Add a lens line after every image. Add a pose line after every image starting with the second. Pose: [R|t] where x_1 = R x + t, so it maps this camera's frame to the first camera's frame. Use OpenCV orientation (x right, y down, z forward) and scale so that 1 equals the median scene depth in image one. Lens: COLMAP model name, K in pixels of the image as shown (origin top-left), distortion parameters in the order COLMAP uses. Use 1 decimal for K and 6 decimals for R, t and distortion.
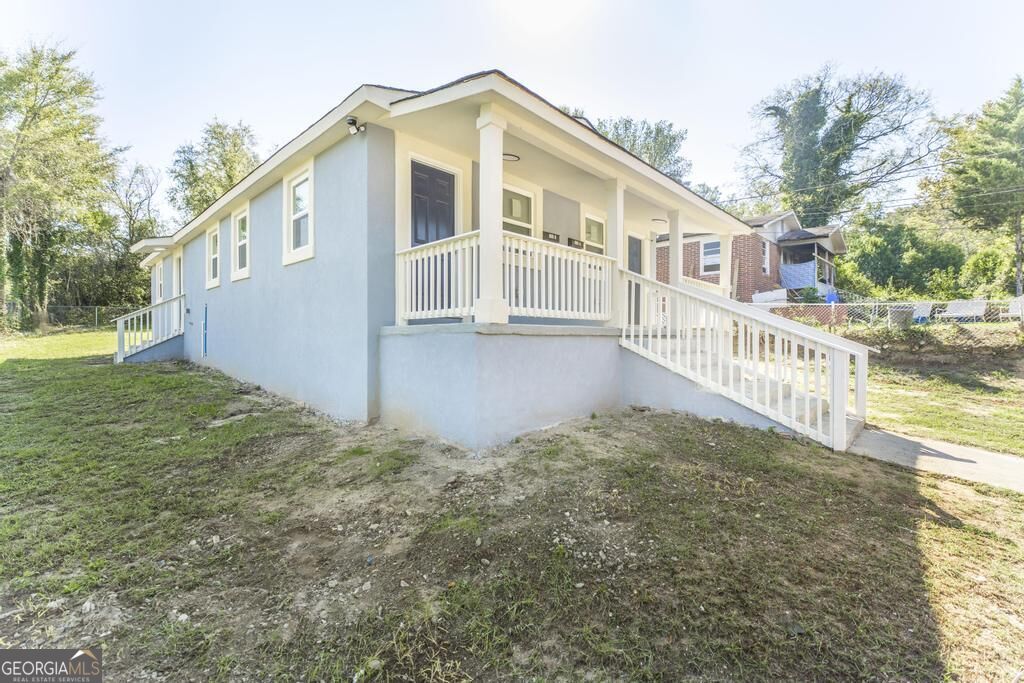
lens RADIAL K [[440.7, 0, 515.9], [0, 440.7, 335.8], [0, 0, 1]] dist [0.012368, -0.000563]
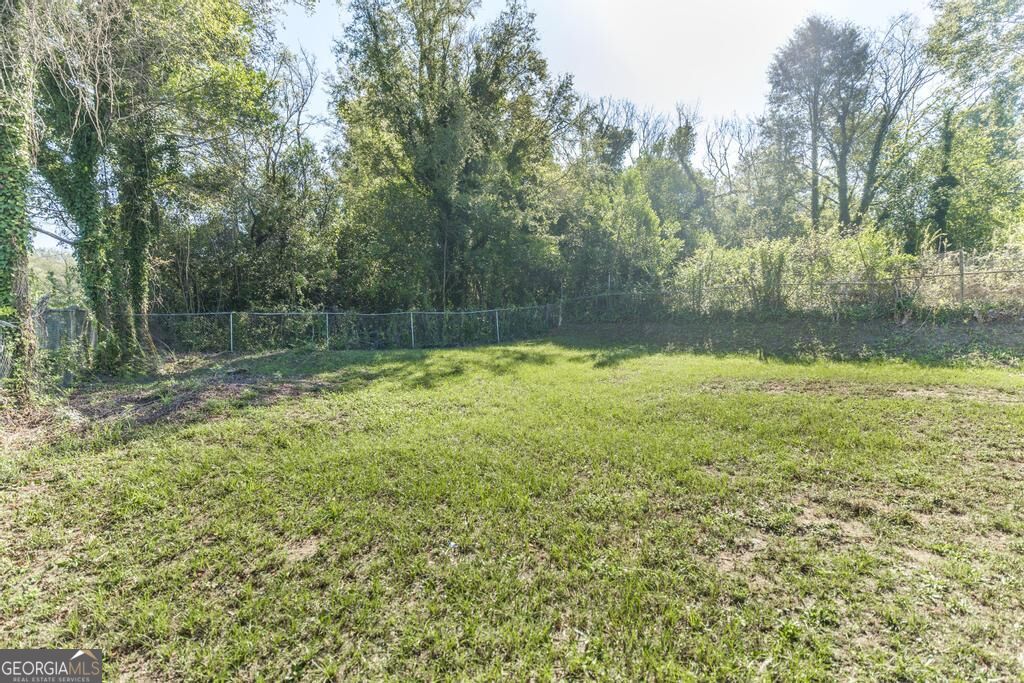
lens RADIAL K [[536.0, 0, 518.8], [0, 536.0, 340.7], [0, 0, 1]] dist [0.003841, 0.000015]
pose [[0.977525, -0.017229, -0.210115, -0.470076], [0.019343, 0.999781, 0.008011, -0.030729], [0.209931, -0.011896, 0.977644, 0.451839]]
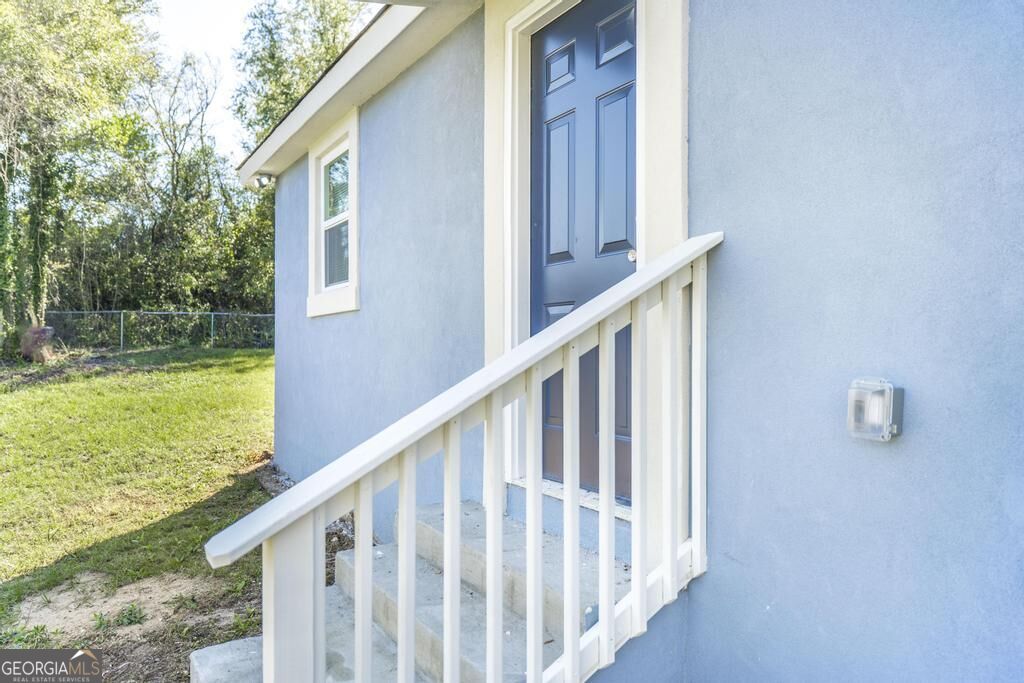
lens RADIAL K [[708.2, 0, 507.1], [0, 708.2, 340.4], [0, 0, 1]] dist [-0.031415, -0.002967]
pose [[0.965677, -0.003472, -0.259724, -0.265141], [0.001189, 0.999959, -0.008948, -0.021470], [0.259744, 0.008332, 0.965642, 0.293546]]
